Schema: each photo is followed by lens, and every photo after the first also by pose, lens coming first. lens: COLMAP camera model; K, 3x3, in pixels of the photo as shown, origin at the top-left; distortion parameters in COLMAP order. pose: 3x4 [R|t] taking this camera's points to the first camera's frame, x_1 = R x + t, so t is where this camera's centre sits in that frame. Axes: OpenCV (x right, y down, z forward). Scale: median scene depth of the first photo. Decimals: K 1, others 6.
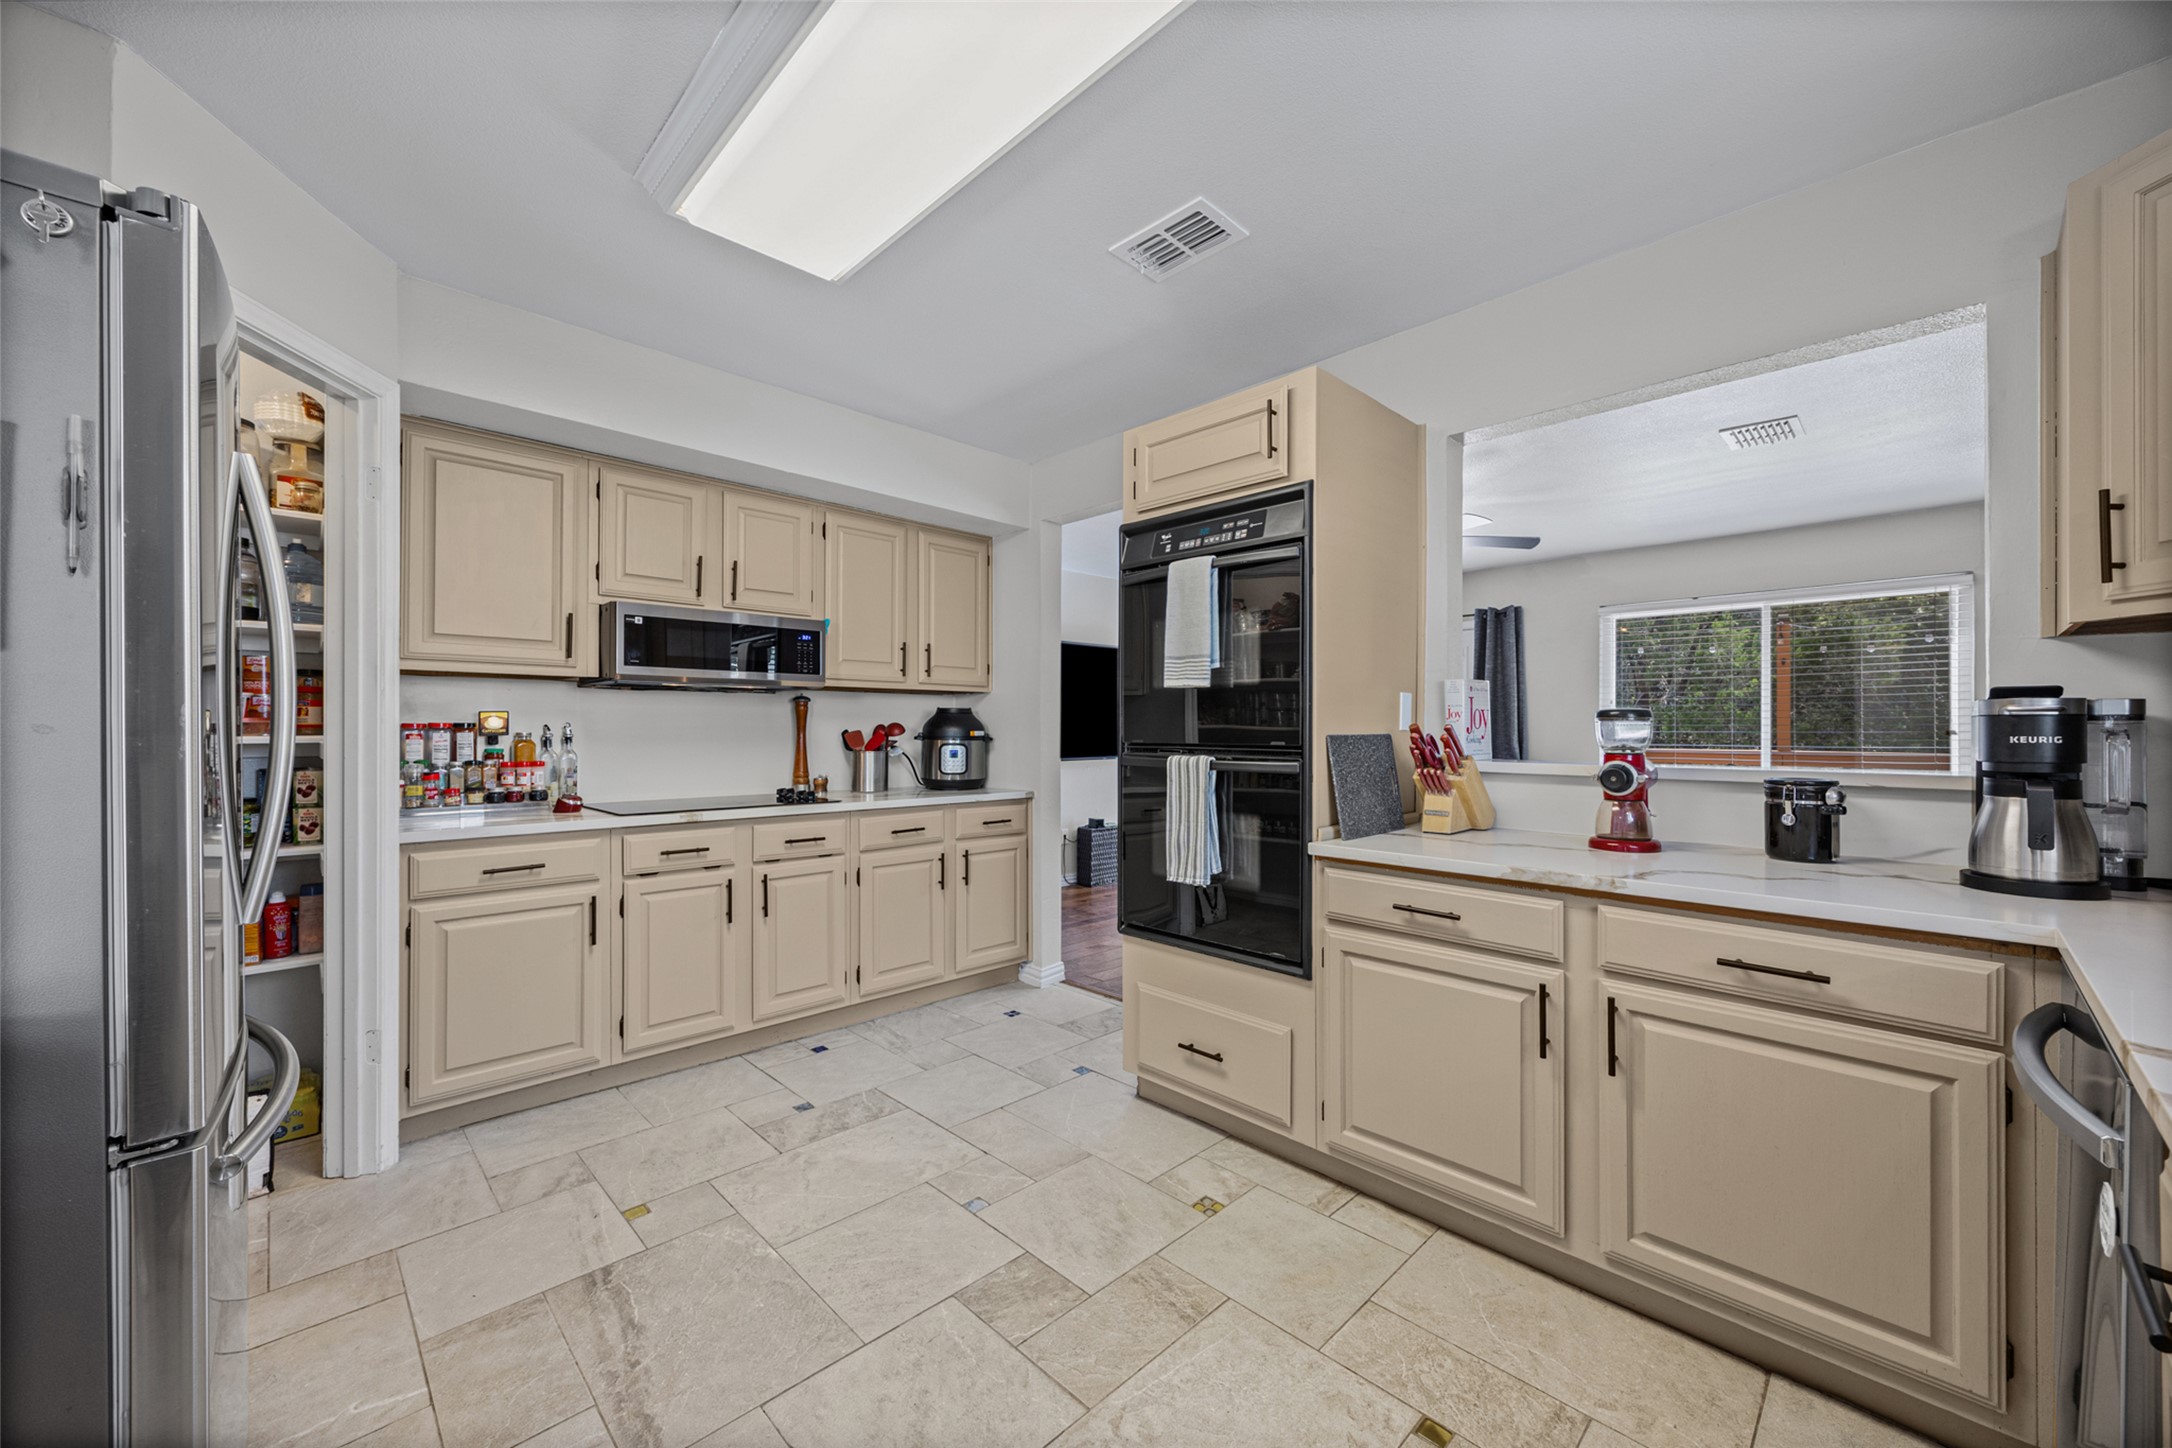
lens RADIAL K [[866.6, 0, 1075.4], [0, 866.6, 727.2], [0, 0, 1]] dist [-0.001874, -0.000331]
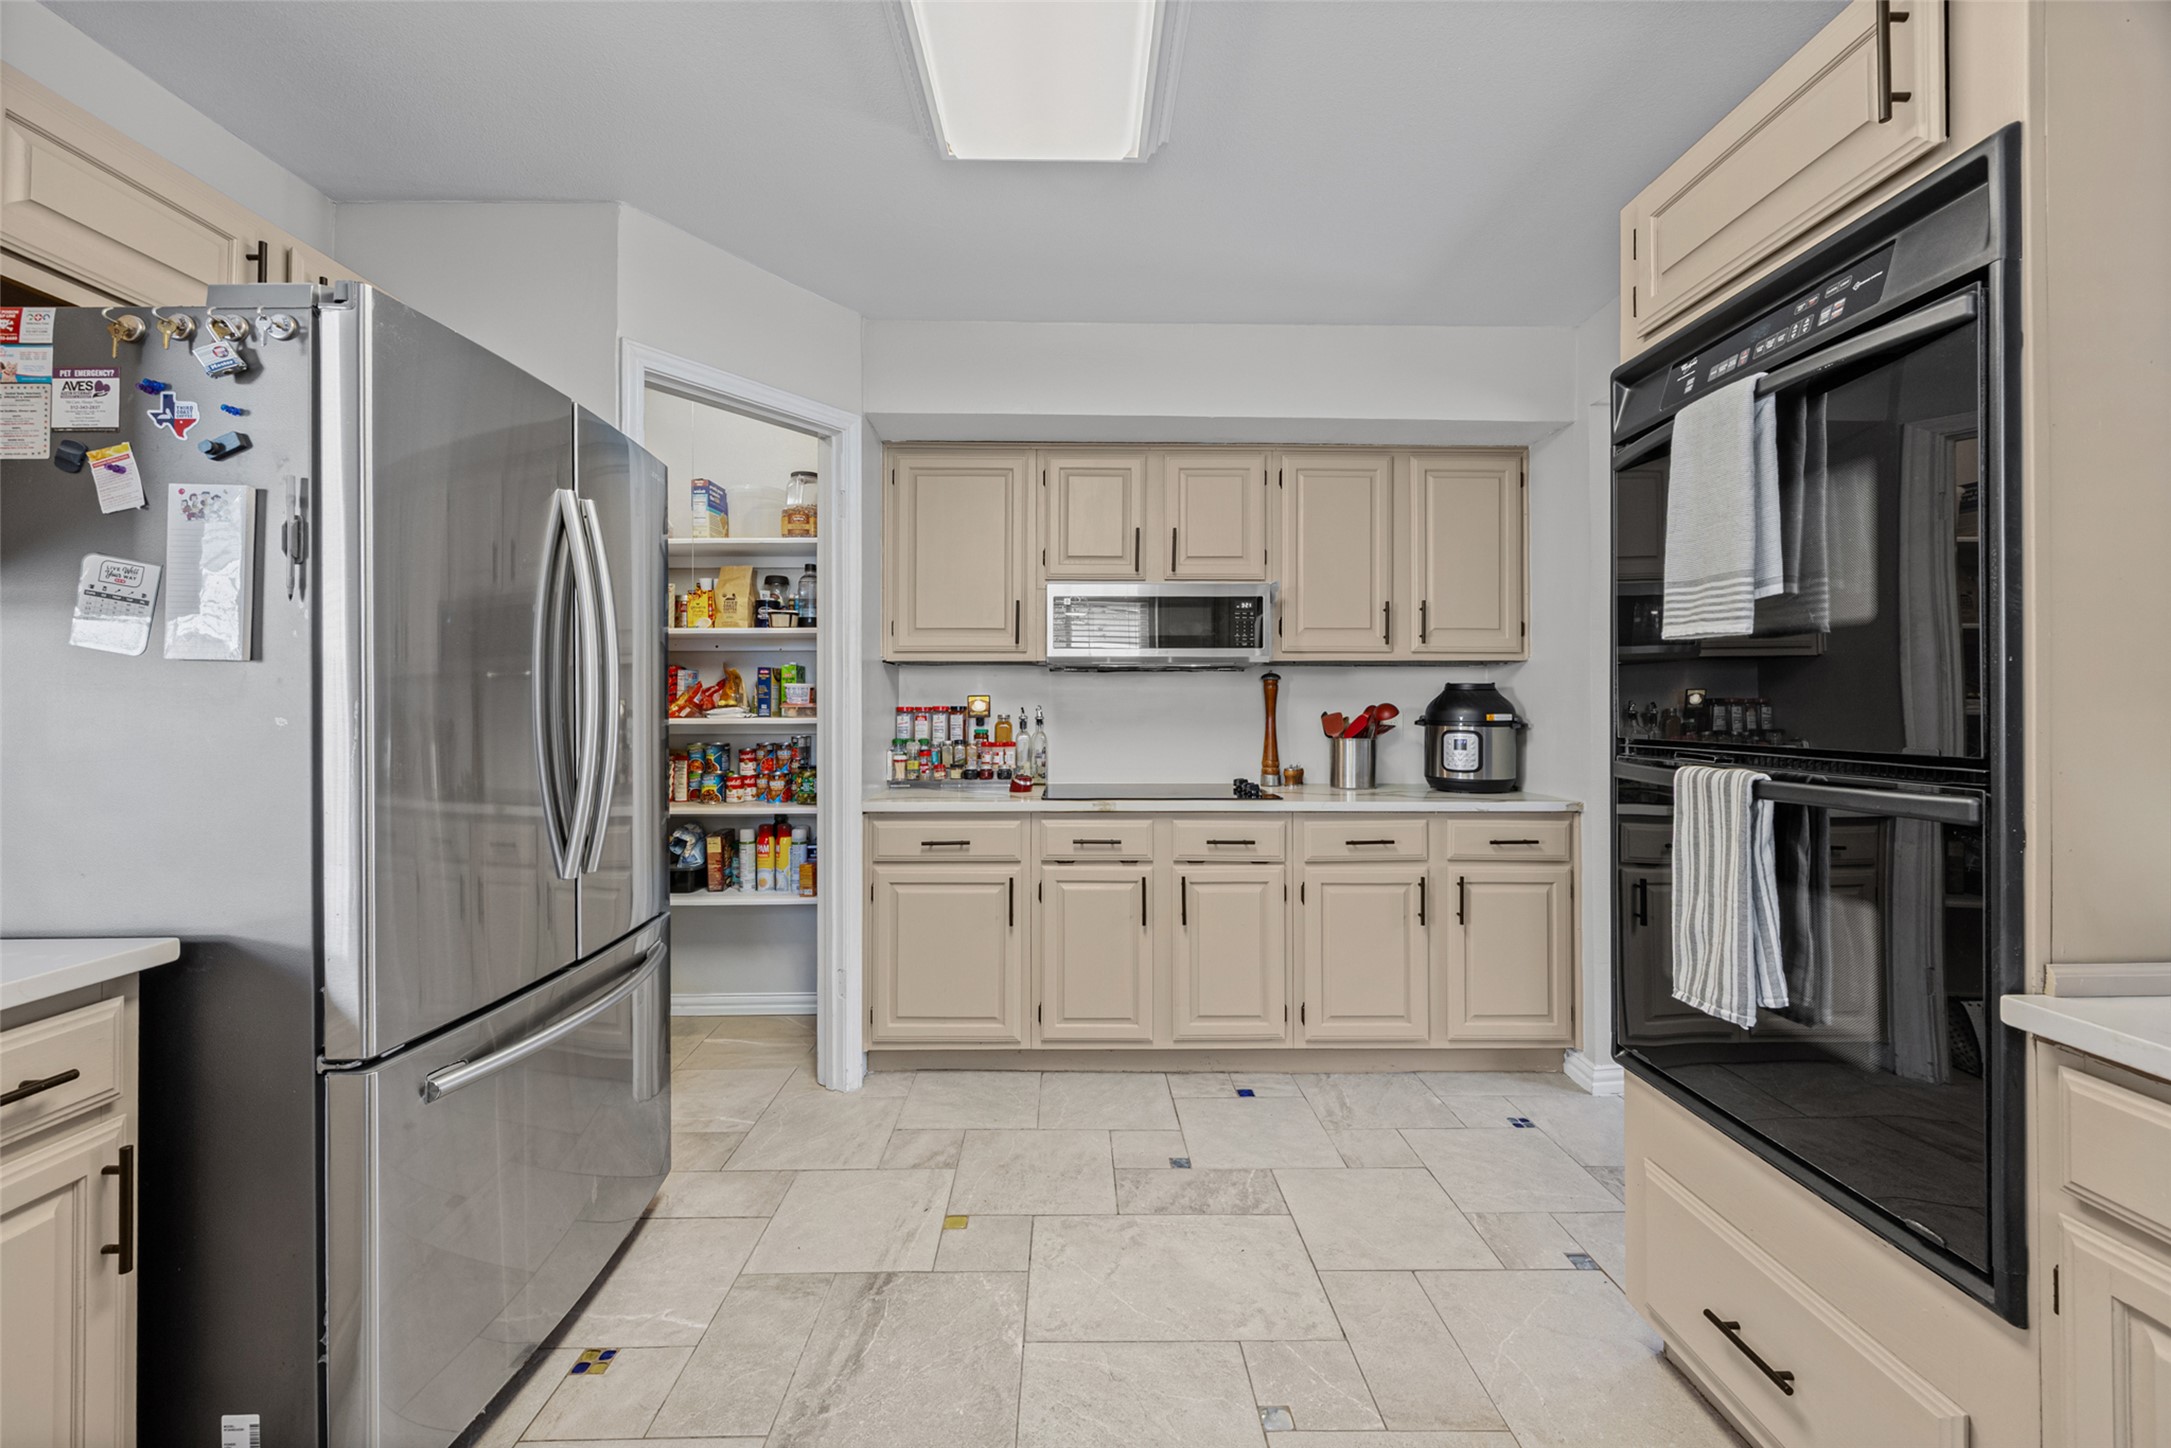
lens RADIAL K [[866.2, 0, 1052.5], [0, 866.2, 699.3], [0, 0, 1]] dist [-0.001874, -0.000331]
pose [[0.713507, -0.008131, -0.700601, 0.199989], [0.003700, 0.999962, -0.007837, -0.005504], [0.700638, 0.003000, 0.713510, 0.327944]]
